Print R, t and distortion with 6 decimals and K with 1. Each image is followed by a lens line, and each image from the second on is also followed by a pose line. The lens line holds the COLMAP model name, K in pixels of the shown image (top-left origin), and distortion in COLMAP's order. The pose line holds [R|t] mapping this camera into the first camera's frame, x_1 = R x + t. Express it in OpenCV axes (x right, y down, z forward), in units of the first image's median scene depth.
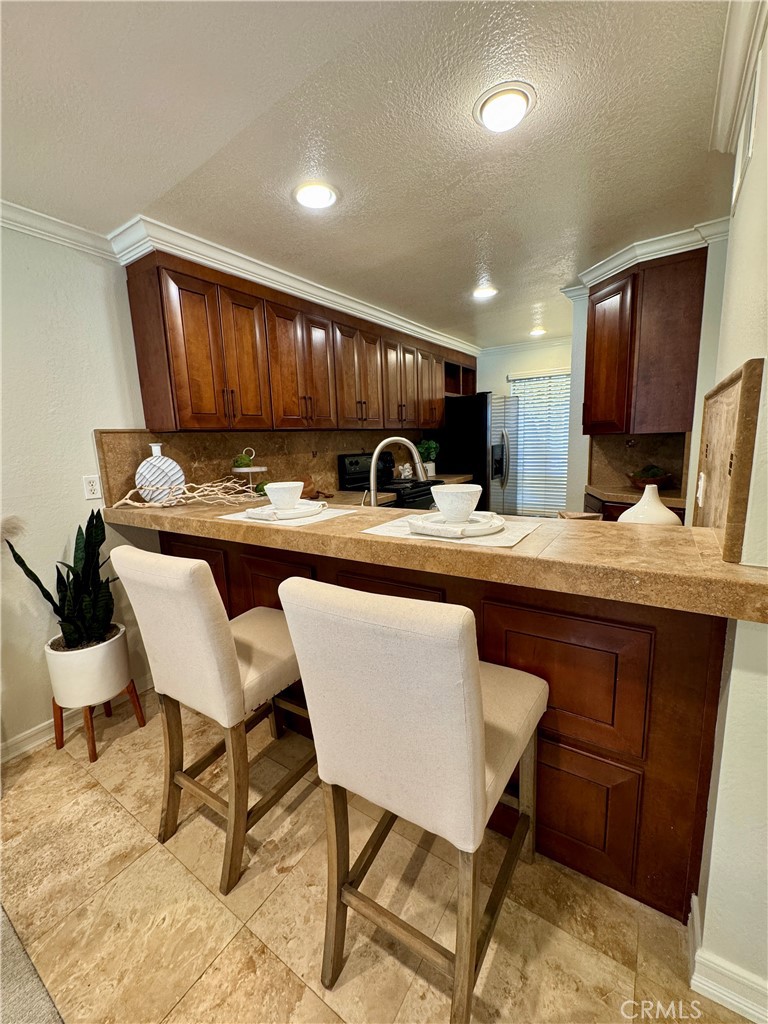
lens RADIAL K [[409.1, 0, 388.4], [0, 409.1, 506.6], [0, 0, 1]] dist [-0.003253, 0.000276]
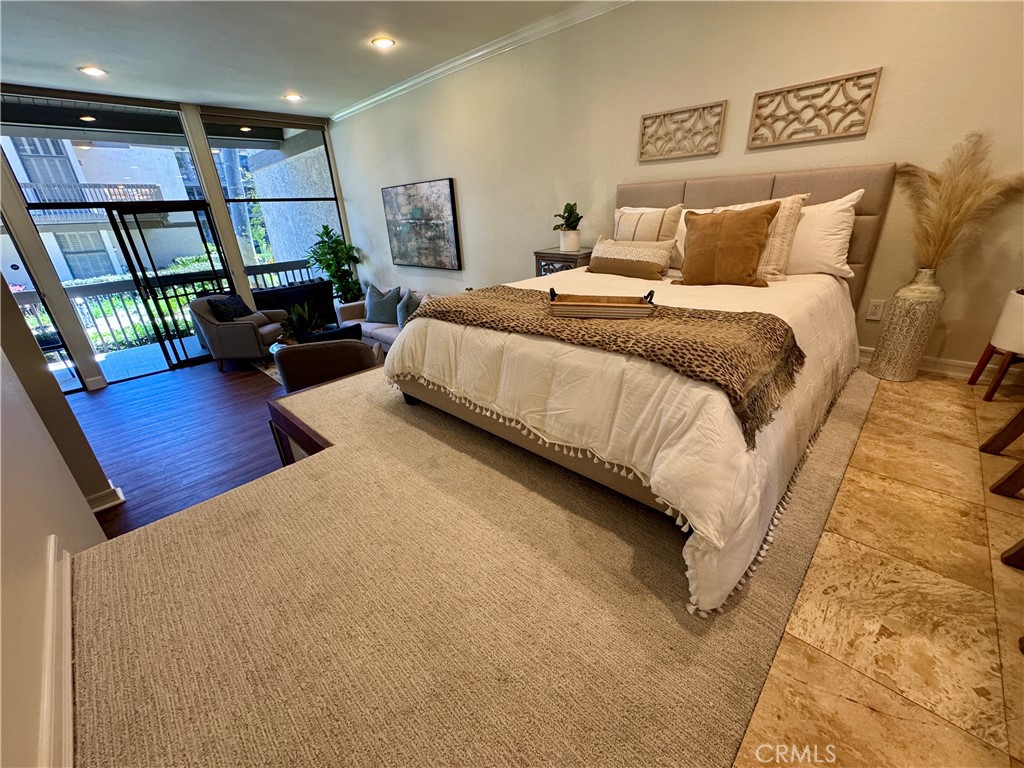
lens RADIAL K [[409.1, 0, 510.9], [0, 409.1, 382.5], [0, 0, 1]] dist [-0.003253, 0.000276]
pose [[-0.187651, 0.419414, -0.888189, 0.486256], [-0.106319, 0.890266, 0.442857, 0.205433], [0.976465, 0.177534, -0.122467, -0.153288]]
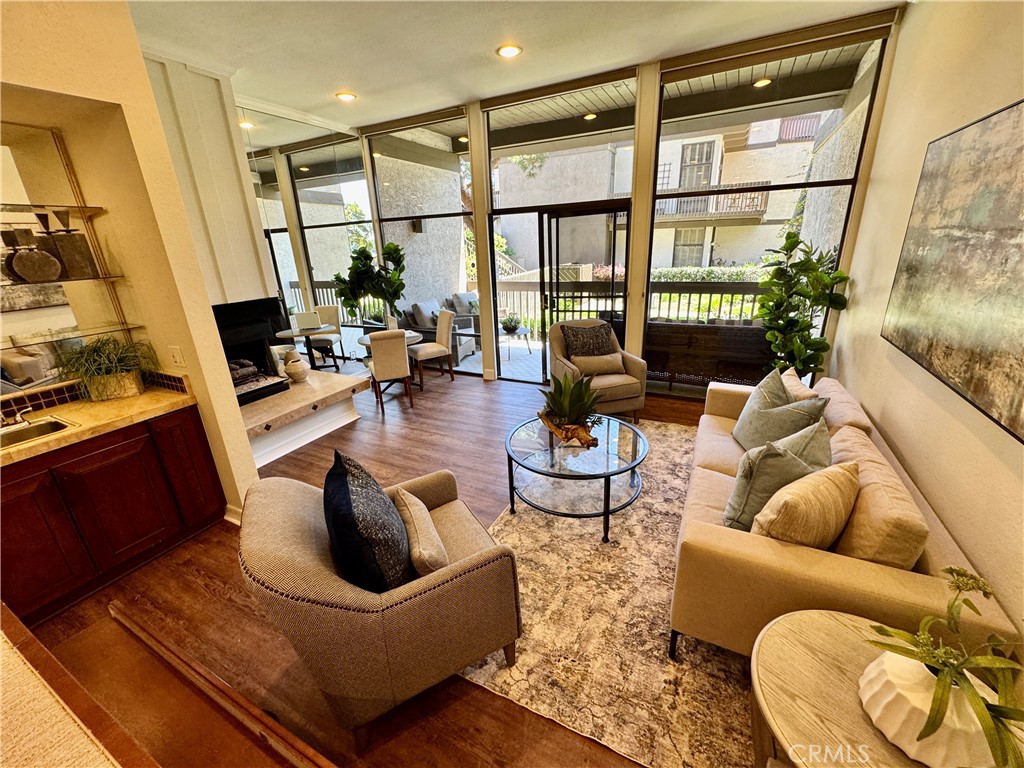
lens RADIAL K [[409.1, 0, 511.9], [0, 409.1, 384.5], [0, 0, 1]] dist [-0.003253, 0.000276]
pose [[-0.991273, 0.109883, -0.072828, -1.289359], [0.060818, 0.871347, 0.486883, 0.330059], [0.116959, 0.478204, -0.870426, -0.537388]]
